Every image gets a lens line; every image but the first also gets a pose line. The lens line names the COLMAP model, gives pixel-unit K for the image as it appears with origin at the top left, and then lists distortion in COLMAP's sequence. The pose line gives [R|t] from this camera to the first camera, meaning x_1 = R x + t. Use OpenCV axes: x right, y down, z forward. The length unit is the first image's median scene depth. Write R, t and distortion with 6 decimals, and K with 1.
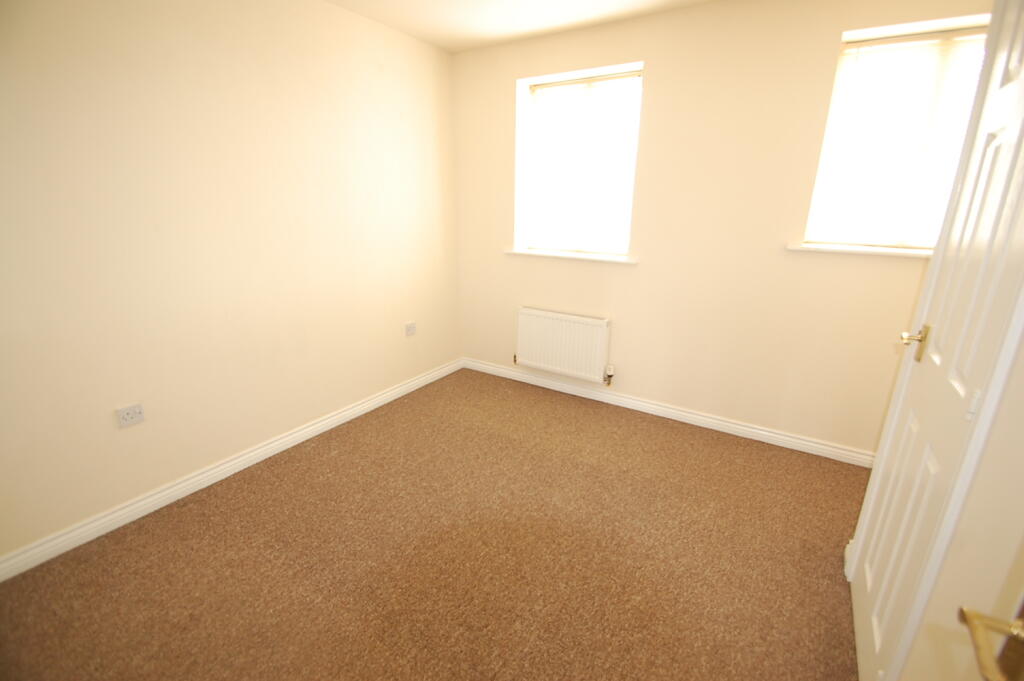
lens RADIAL K [[449.1, 0, 514.7], [0, 449.1, 336.0], [0, 0, 1]] dist [-0.000142, -0.000884]
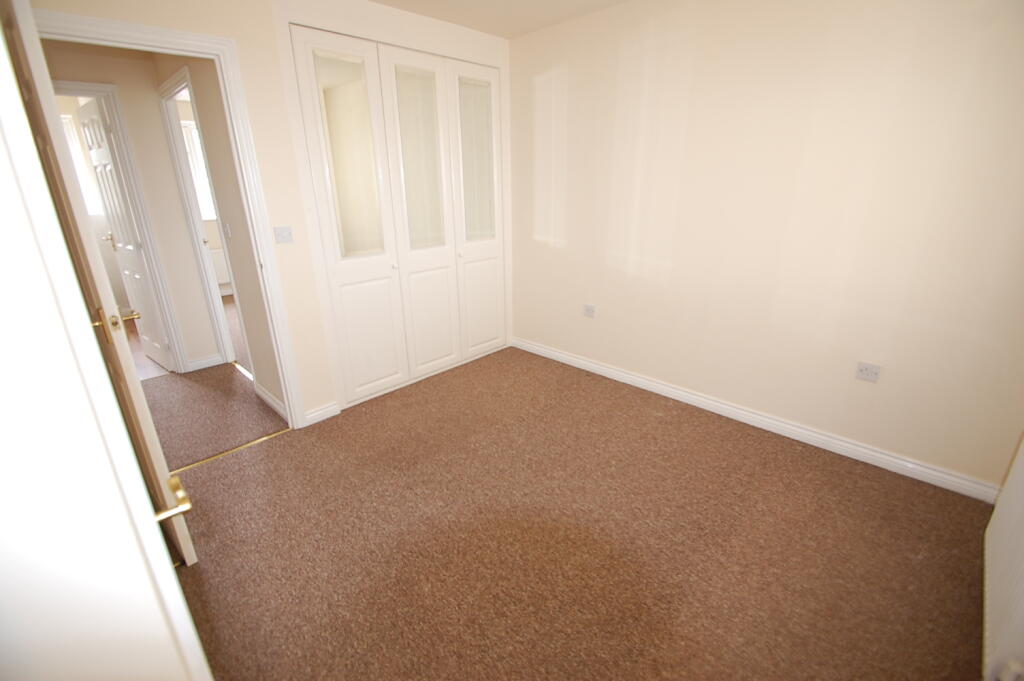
lens RADIAL K [[449.1, 0, 512.5], [0, 449.1, 335.8], [0, 0, 1]] dist [-0.000142, -0.000884]
pose [[-0.209376, 0.309523, -0.927555, 0.930975], [-0.272160, 0.892651, 0.359310, -0.306952], [0.939197, 0.327674, -0.102660, 1.040482]]
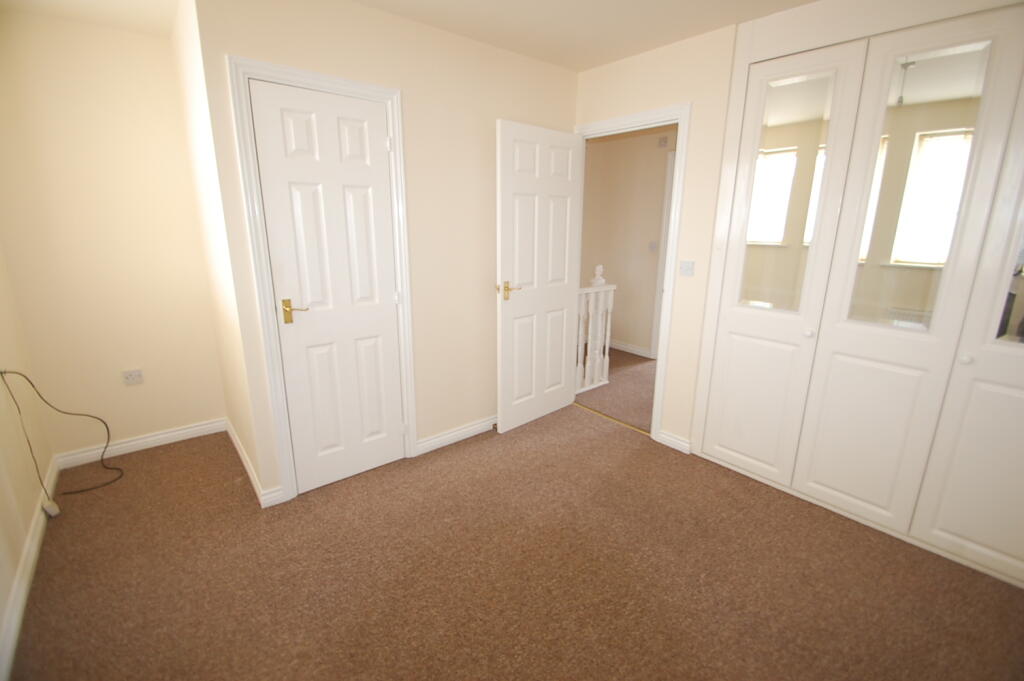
lens RADIAL K [[449.1, 0, 512.9], [0, 449.1, 334.0], [0, 0, 1]] dist [-0.000142, -0.000884]
pose [[-0.949251, -0.094658, 0.299938, -0.243734], [0.076172, 0.856058, 0.511236, -0.521458], [-0.305157, 0.508138, -0.805403, 1.638529]]
